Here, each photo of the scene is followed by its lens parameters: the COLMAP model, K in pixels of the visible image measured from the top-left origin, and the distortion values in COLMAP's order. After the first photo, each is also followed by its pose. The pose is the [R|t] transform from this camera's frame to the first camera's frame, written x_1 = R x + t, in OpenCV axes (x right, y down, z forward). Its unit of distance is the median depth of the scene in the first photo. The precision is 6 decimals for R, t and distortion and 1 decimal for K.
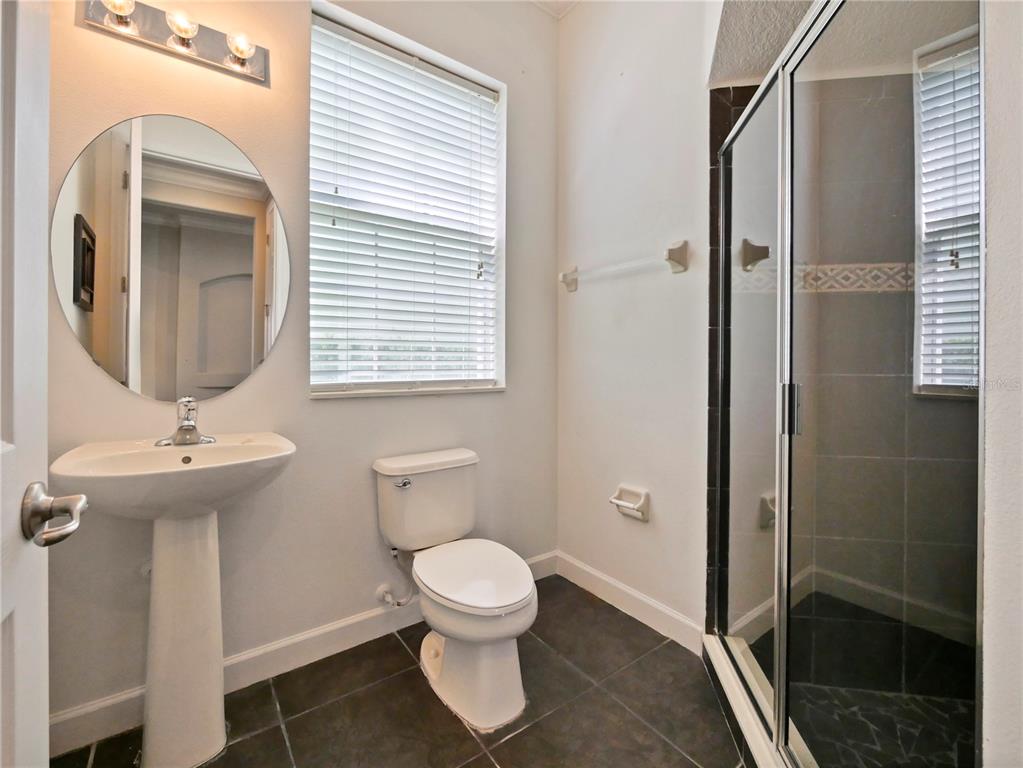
lens RADIAL K [[447.2, 0, 514.6], [0, 447.2, 363.5], [0, 0, 1]] dist [-0.001440, -0.000433]
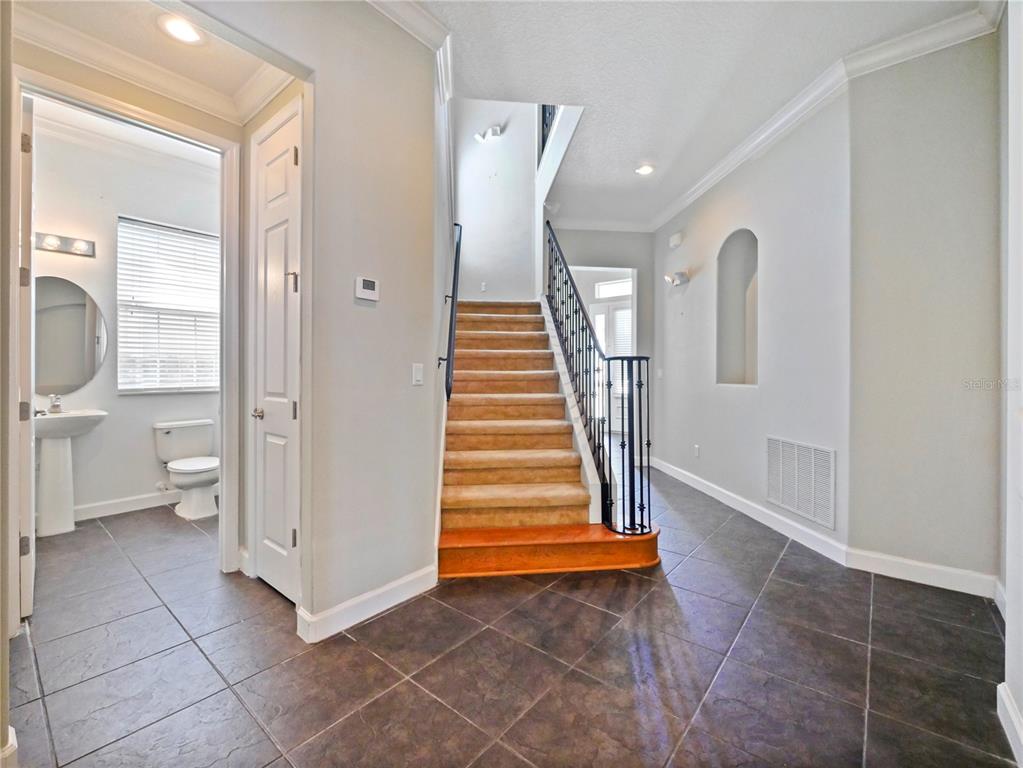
lens RADIAL K [[441.2, 0, 511.8], [0, 441.2, 375.5], [0, 0, 1]] dist [-0.000595, -0.000007]
pose [[0.971406, -0.006047, 0.237348, 0.889325], [0.004974, 0.999975, 0.005120, -0.018955], [-0.237373, -0.003793, 0.971411, -1.532740]]
